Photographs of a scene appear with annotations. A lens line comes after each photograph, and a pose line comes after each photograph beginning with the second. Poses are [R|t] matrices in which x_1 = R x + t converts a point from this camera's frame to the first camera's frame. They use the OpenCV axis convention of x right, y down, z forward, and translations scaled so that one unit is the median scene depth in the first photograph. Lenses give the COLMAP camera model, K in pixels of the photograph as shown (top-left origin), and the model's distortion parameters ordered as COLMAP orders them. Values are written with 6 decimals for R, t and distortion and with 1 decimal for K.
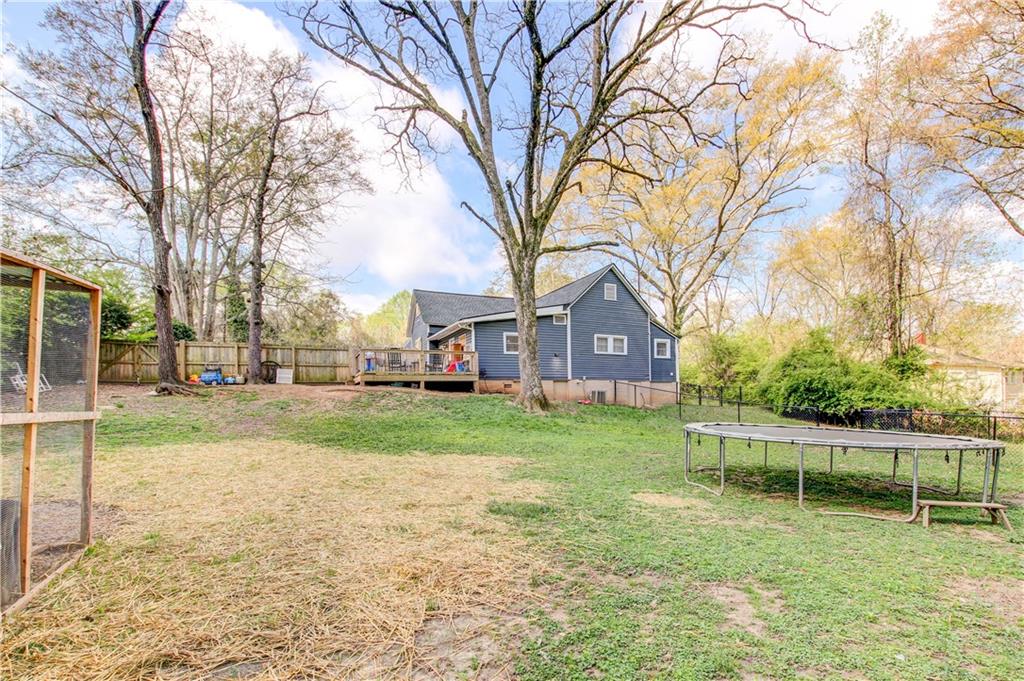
lens RADIAL K [[491.6, 0, 529.8], [0, 491.6, 394.9], [0, 0, 1]] dist [0.015042, -0.004969]
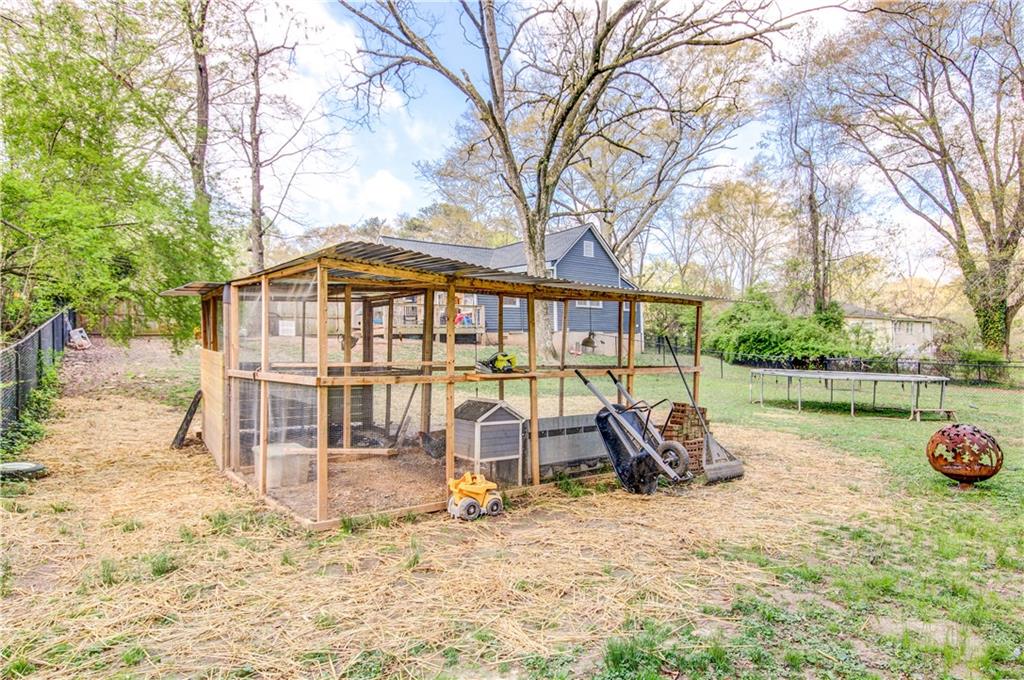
lens RADIAL K [[588.6, 0, 514.6], [0, 588.6, 342.3], [0, 0, 1]] dist [0.045479, 0.000149]
pose [[0.974487, -0.003625, 0.224413, -0.301964], [0.004050, 0.999991, -0.001432, -0.006993], [-0.224406, 0.002304, 0.974493, -0.225169]]
